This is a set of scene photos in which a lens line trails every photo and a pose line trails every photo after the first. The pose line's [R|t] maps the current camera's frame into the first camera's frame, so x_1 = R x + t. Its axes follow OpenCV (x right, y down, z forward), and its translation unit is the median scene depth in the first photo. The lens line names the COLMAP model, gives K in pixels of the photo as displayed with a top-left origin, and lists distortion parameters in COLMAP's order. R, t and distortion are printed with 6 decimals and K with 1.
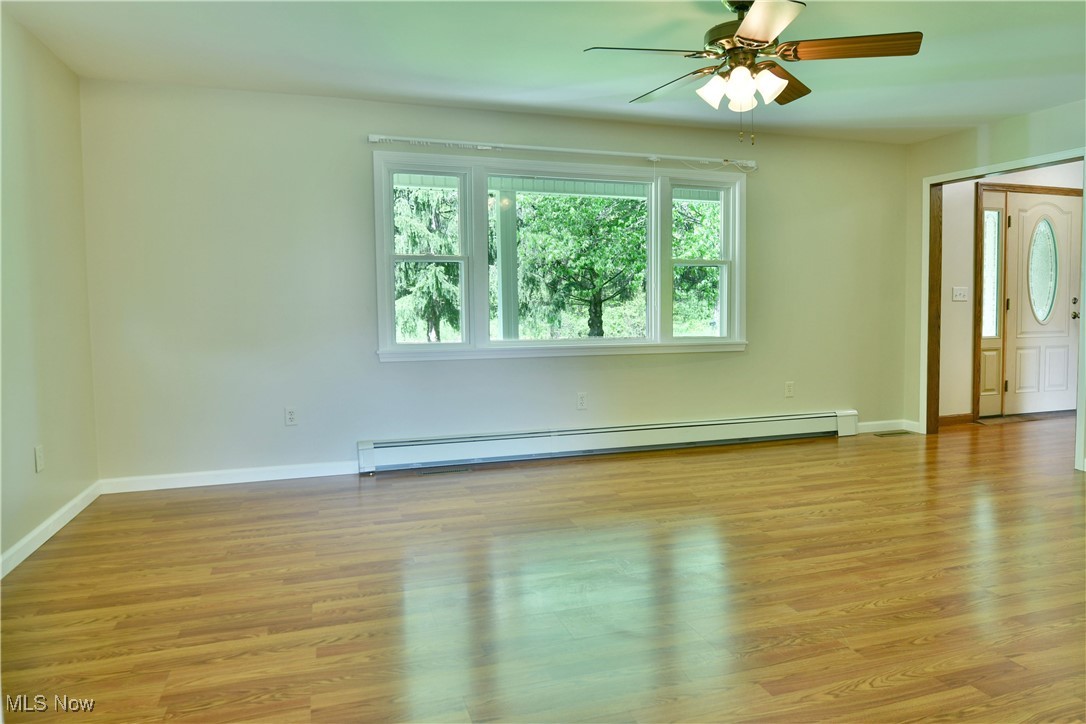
lens RADIAL K [[710.4, 0, 523.2], [0, 710.4, 364.2], [0, 0, 1]] dist [-0.031119, 0.001589]
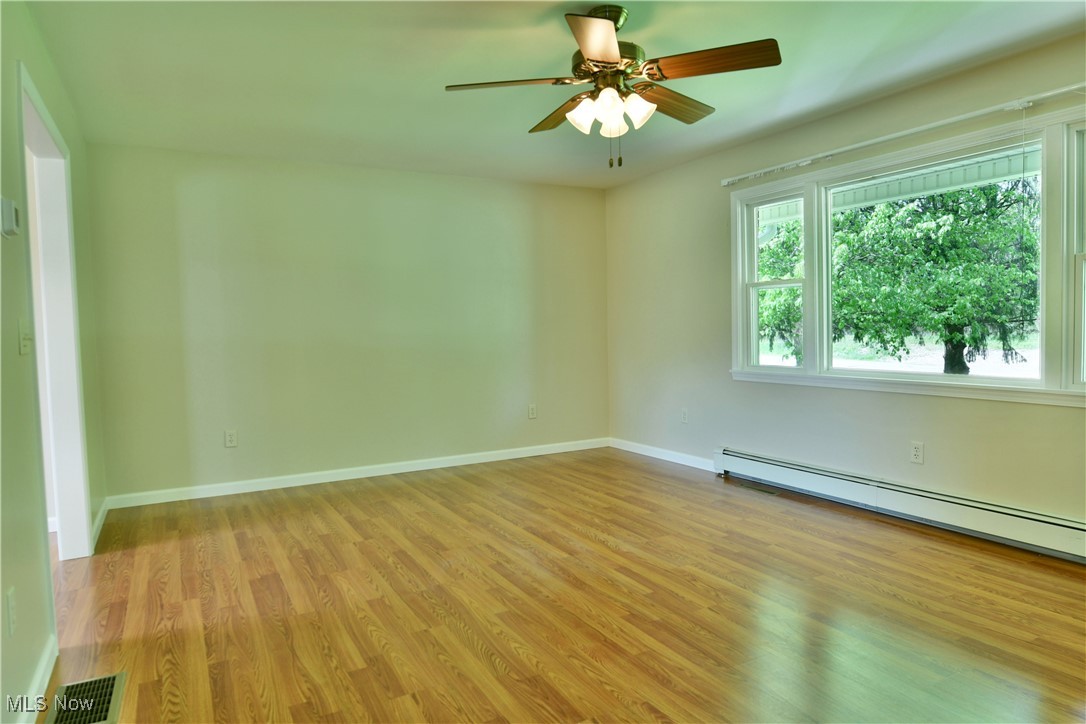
lens RADIAL K [[710.4, 0, 523.2], [0, 710.4, 364.2], [0, 0, 1]] dist [-0.031119, 0.001589]
pose [[0.156630, 0.059282, -0.985877, 1.211907], [-0.073276, 0.996143, 0.048257, -0.081316], [0.984935, 0.064682, 0.160370, 0.689398]]
